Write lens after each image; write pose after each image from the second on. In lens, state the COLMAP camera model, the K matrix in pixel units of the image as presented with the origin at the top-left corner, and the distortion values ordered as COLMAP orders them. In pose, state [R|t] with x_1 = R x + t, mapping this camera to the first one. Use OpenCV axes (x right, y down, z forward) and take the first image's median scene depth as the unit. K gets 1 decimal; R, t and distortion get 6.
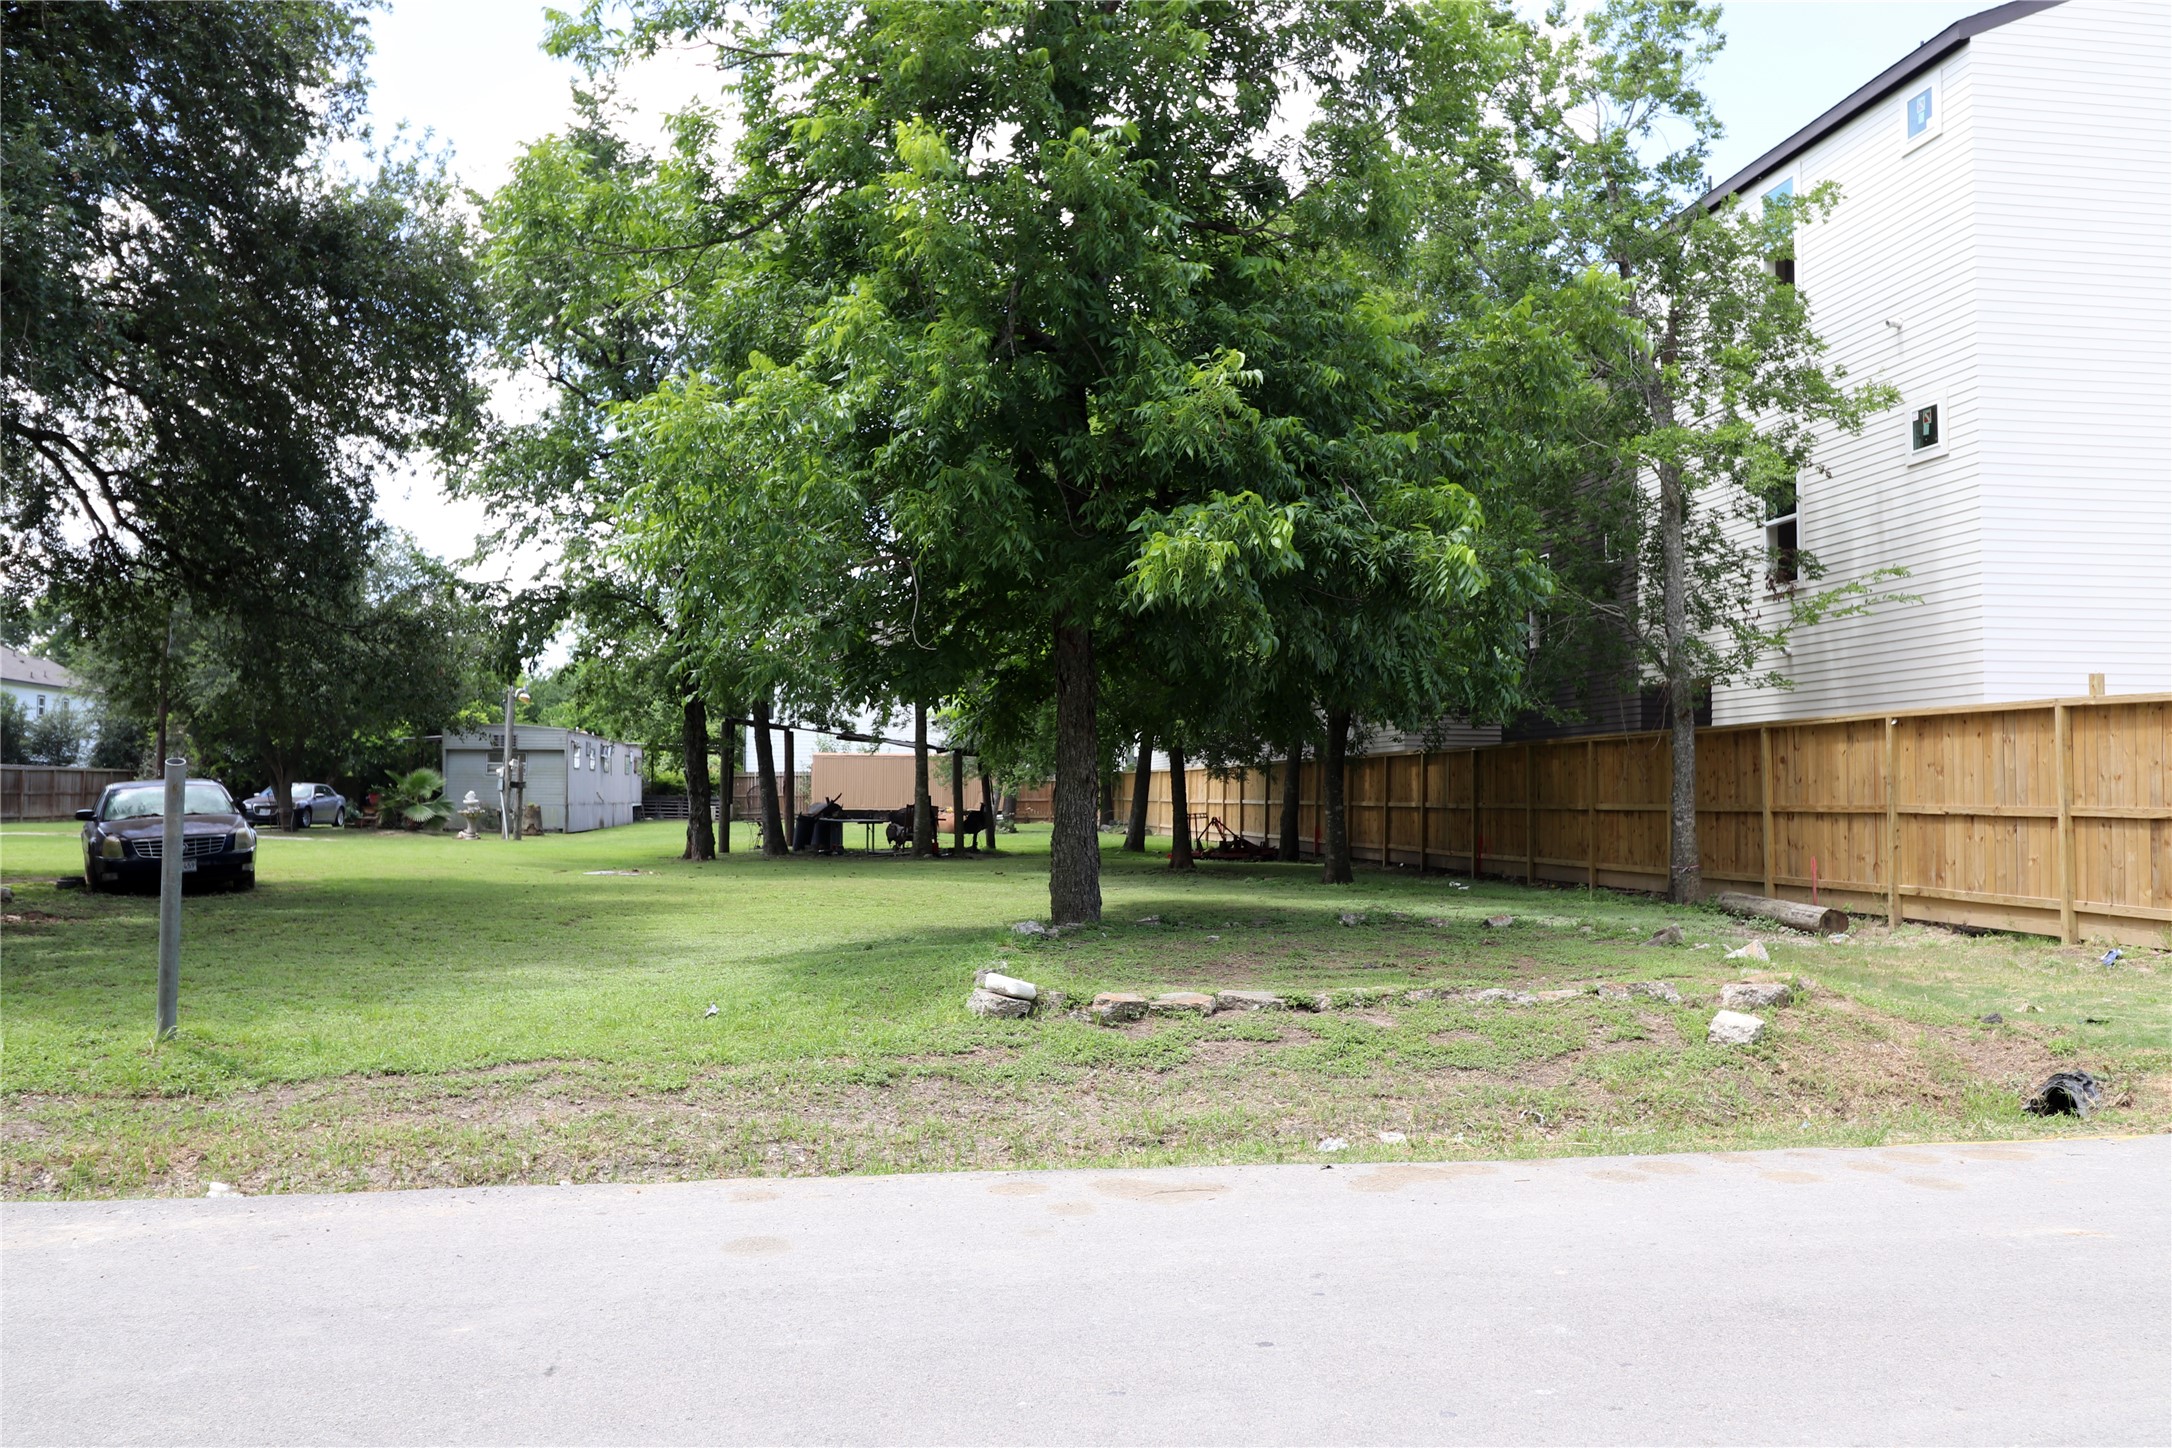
lens RADIAL K [[1752.1, 0, 1046.5], [0, 1752.1, 759.5], [0, 0, 1]] dist [0.081366, -0.000597]
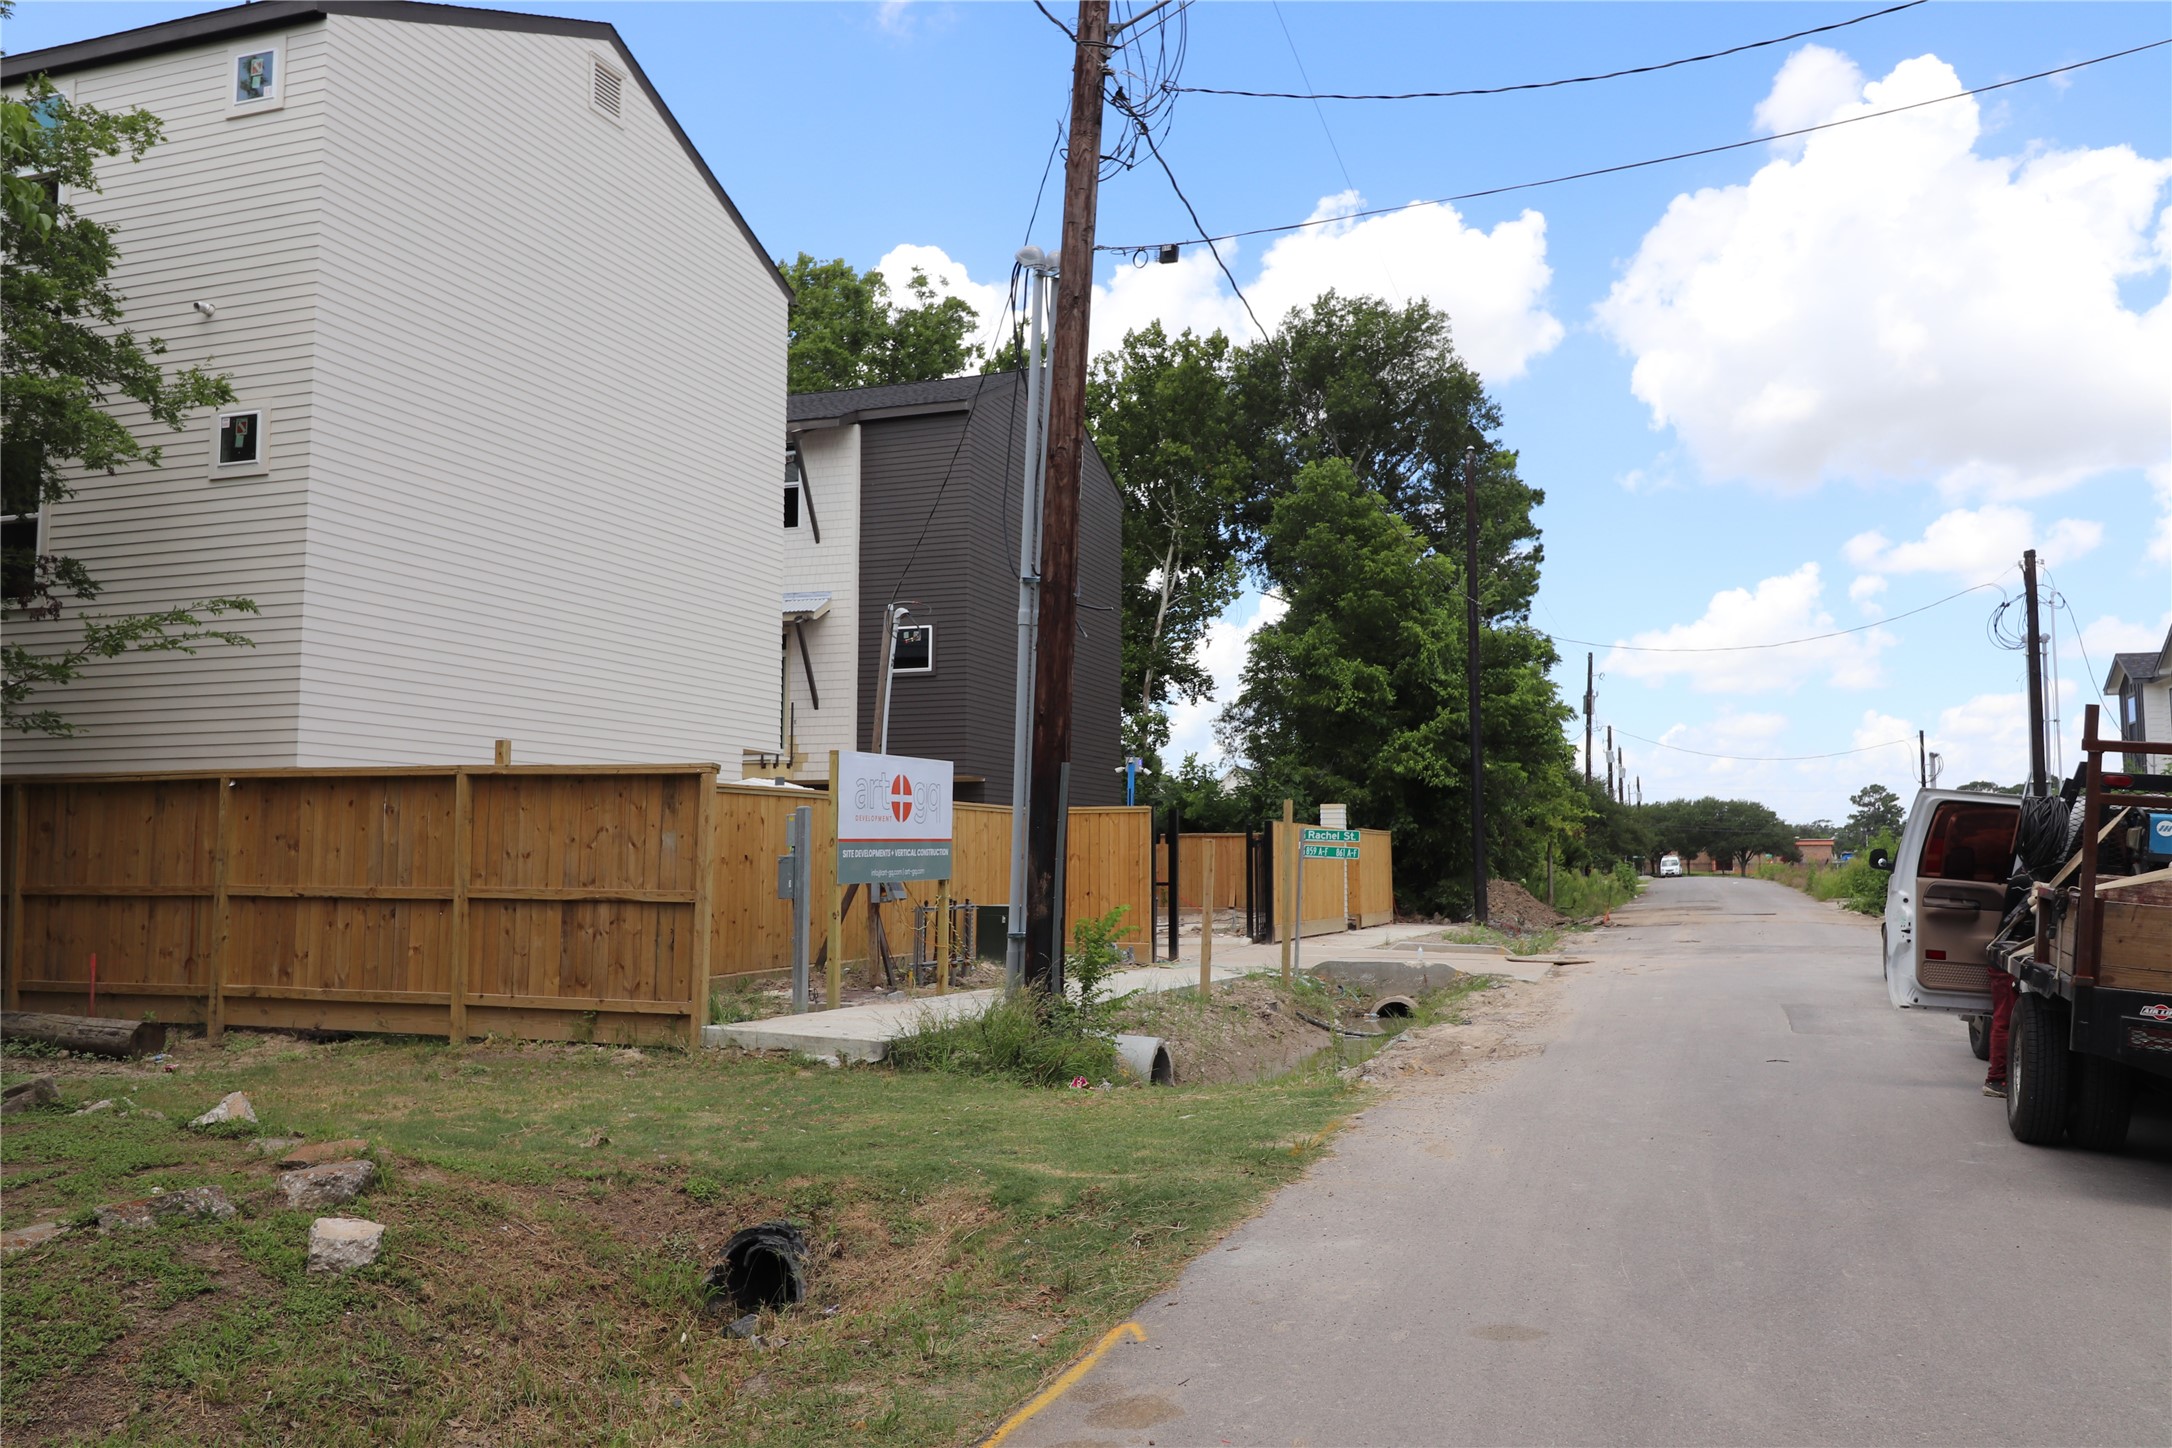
lens RADIAL K [[1721.1, 0, 1086.0], [0, 1721.1, 724.0], [0, 0, 1]] dist [0.007677, 0.009081]
pose [[0.464446, 0.068423, 0.882954, -0.041449], [-0.018337, 0.997540, -0.067657, -0.001995], [-0.885411, 0.015233, 0.464559, 0.293899]]
